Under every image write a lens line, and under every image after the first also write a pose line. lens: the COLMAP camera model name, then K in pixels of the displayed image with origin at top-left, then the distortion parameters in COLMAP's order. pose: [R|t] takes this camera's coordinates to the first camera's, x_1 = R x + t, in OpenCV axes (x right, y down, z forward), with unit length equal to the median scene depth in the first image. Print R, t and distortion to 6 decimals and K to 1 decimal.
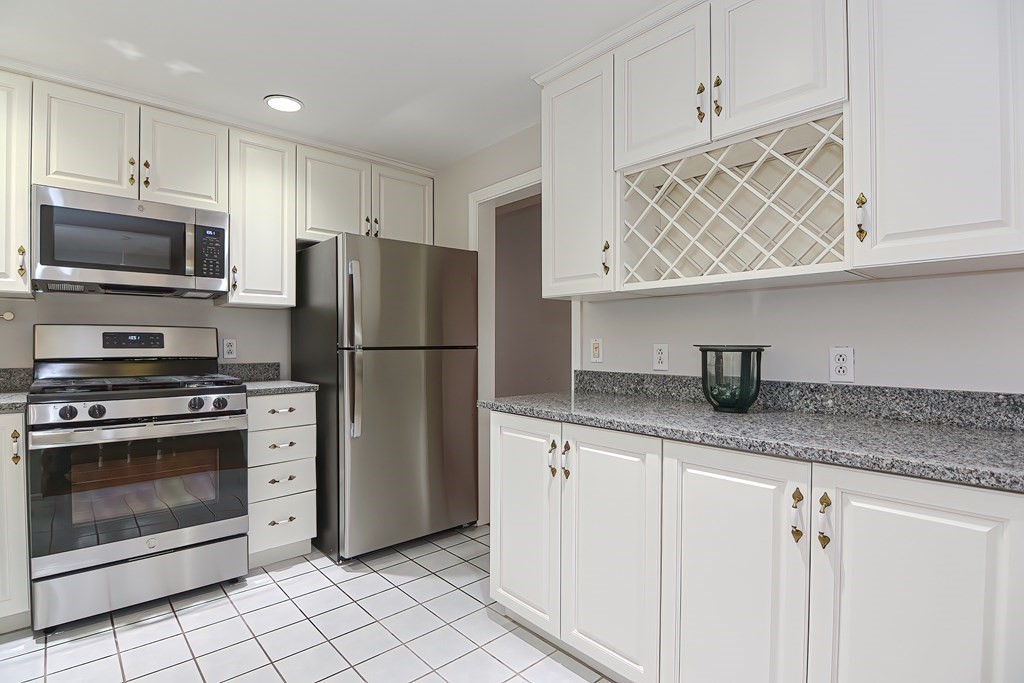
lens RADIAL K [[498.1, 0, 507.5], [0, 498.1, 348.0], [0, 0, 1]] dist [-0.001426, -0.012936]
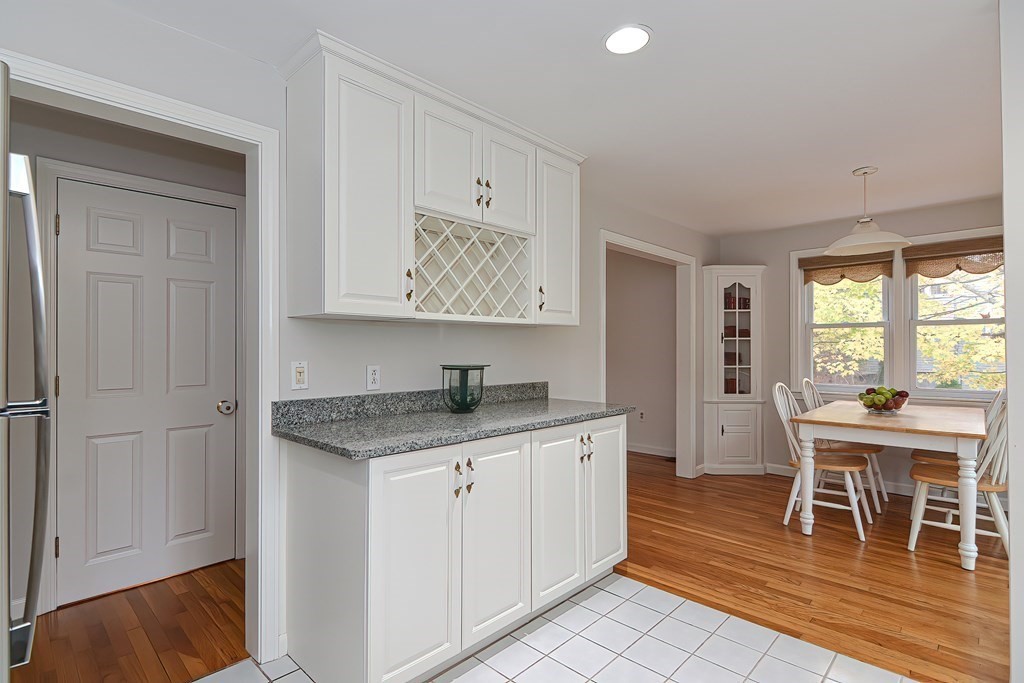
lens RADIAL K [[498.1, 0, 507.5], [0, 498.1, 348.0], [0, 0, 1]] dist [-0.001426, -0.012936]
pose [[-0.067905, -0.001250, 0.997691, -0.770404], [0.008924, 0.999958, 0.001860, -0.044460], [-0.997652, 0.009030, -0.067891, 0.777441]]
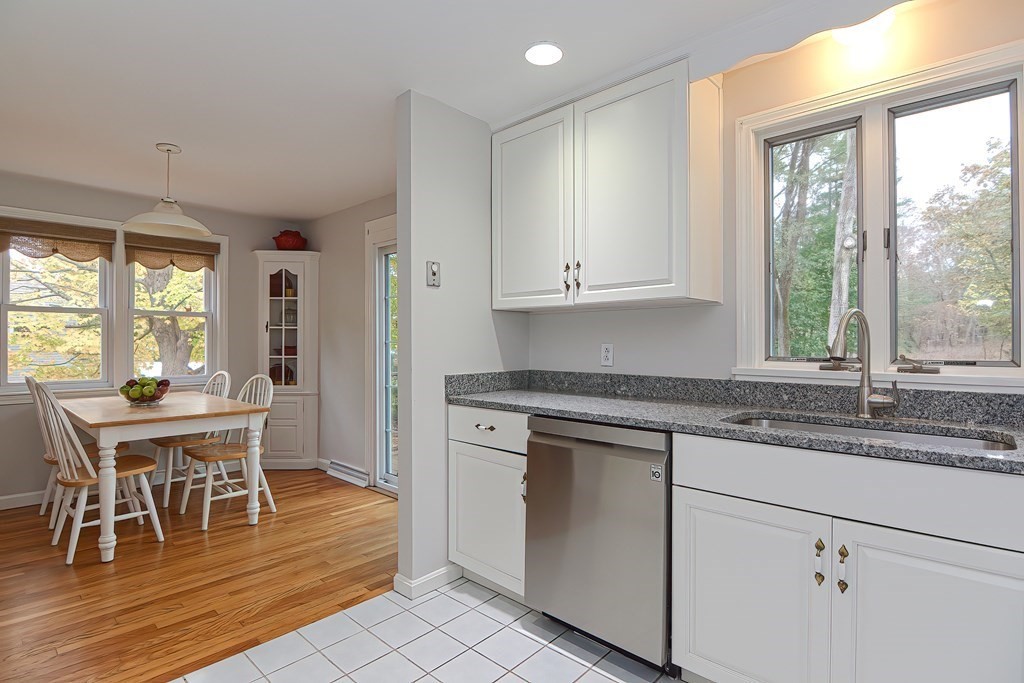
lens RADIAL K [[497.5, 0, 512.0], [0, 497.5, 341.5], [0, 0, 1]] dist [-0.002212, -0.013904]
pose [[-0.995702, -0.002845, -0.092571, -0.209483], [-0.003565, 0.999965, 0.007612, -0.029187], [0.092547, 0.007910, -0.995677, 1.089388]]
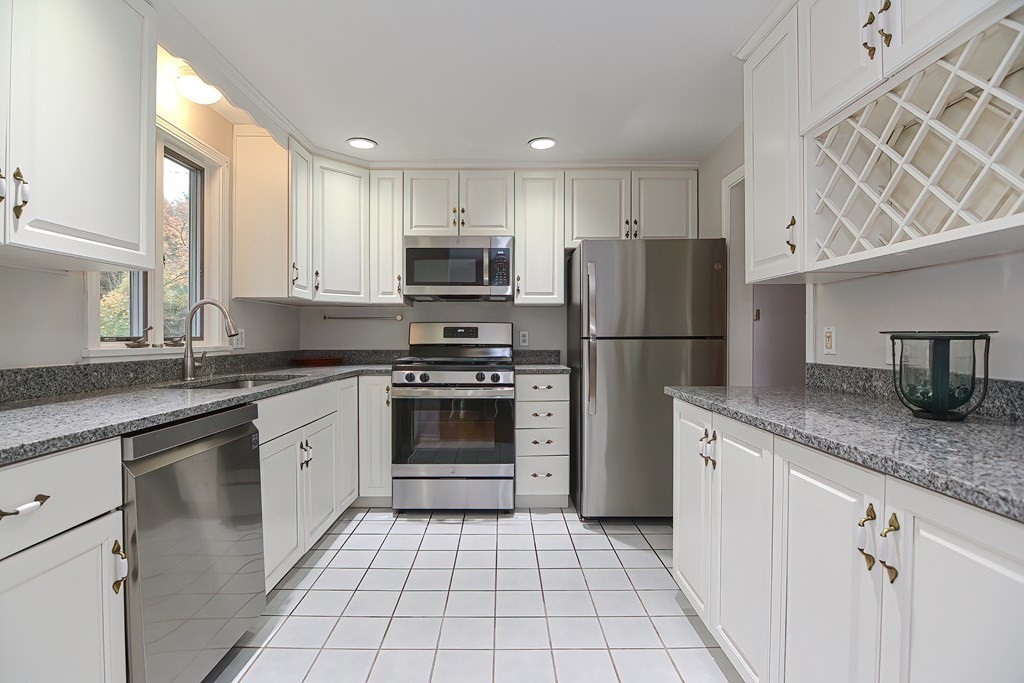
lens RADIAL K [[497.5, 0, 512.0], [0, 497.5, 341.5], [0, 0, 1]] dist [-0.002212, -0.013904]
pose [[0.752361, 0.004652, -0.658734, 0.364419], [-0.004861, 0.999987, 0.001509, 0.009532], [0.658733, 0.002067, 0.752374, 0.001470]]
